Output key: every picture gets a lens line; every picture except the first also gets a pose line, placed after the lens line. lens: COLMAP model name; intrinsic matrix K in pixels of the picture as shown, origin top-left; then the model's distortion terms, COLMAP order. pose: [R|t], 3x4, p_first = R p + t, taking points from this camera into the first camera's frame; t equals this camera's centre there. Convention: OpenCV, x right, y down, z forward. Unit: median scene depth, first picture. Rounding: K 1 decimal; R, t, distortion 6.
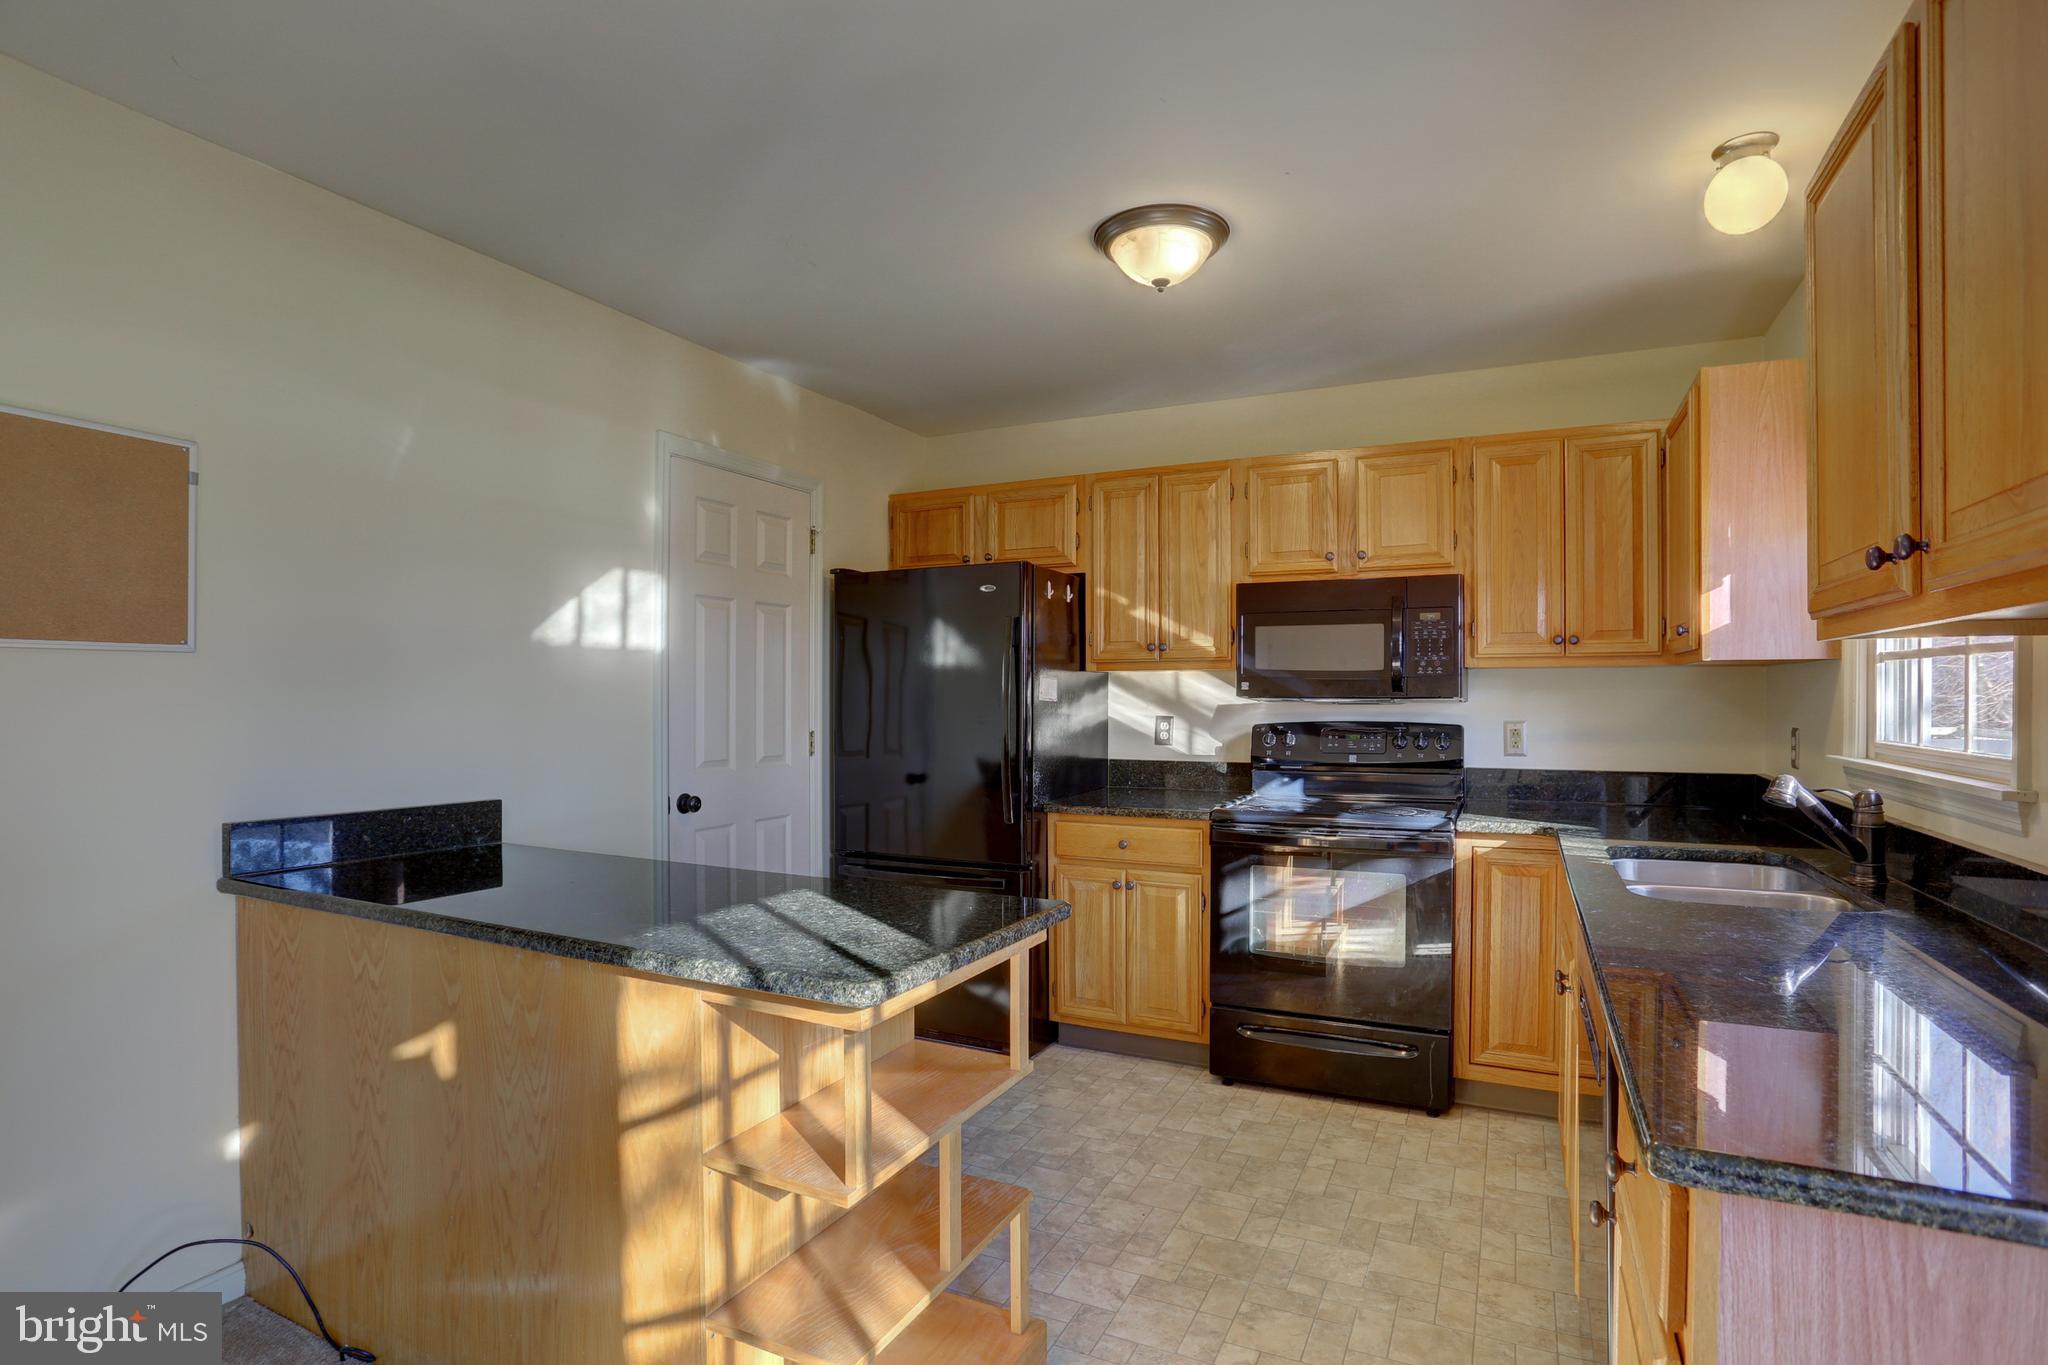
lens RADIAL K [[1021.1, 0, 1042.0], [0, 1021.1, 702.4], [0, 0, 1]] dist [-0.059986, 0.027279]
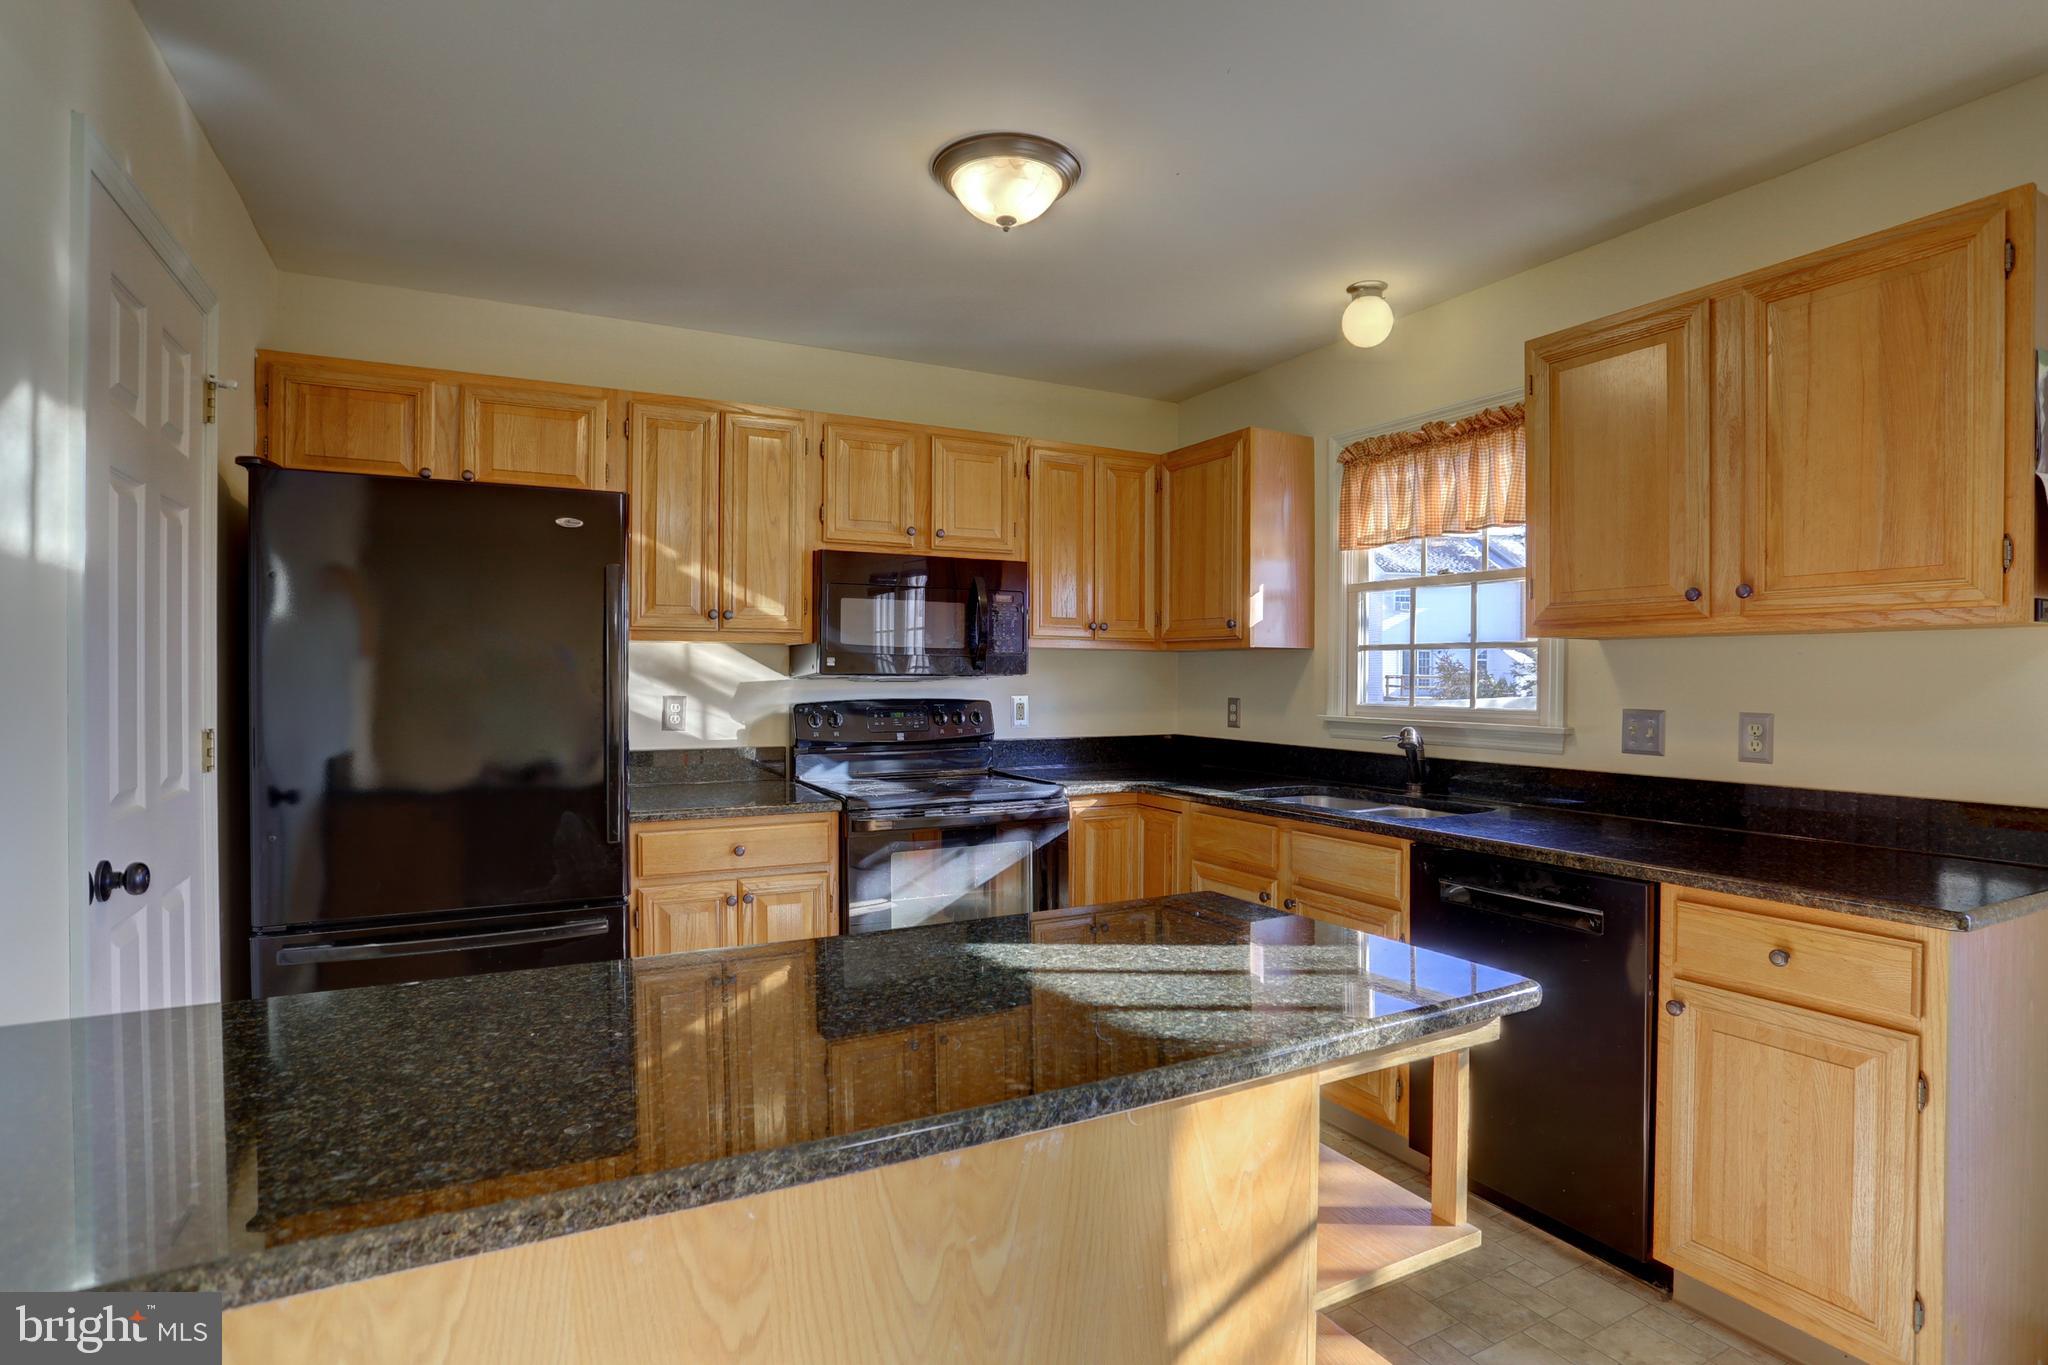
lens RADIAL K [[1024.4, 0, 1023.5], [0, 1024.4, 689.8], [0, 0, 1]] dist [-0.067617, 0.028741]
pose [[0.592090, -0.007869, 0.805833, -0.445458], [0.002852, 0.999967, 0.007670, 0.002591], [-0.805867, -0.002243, 0.592093, 0.320804]]
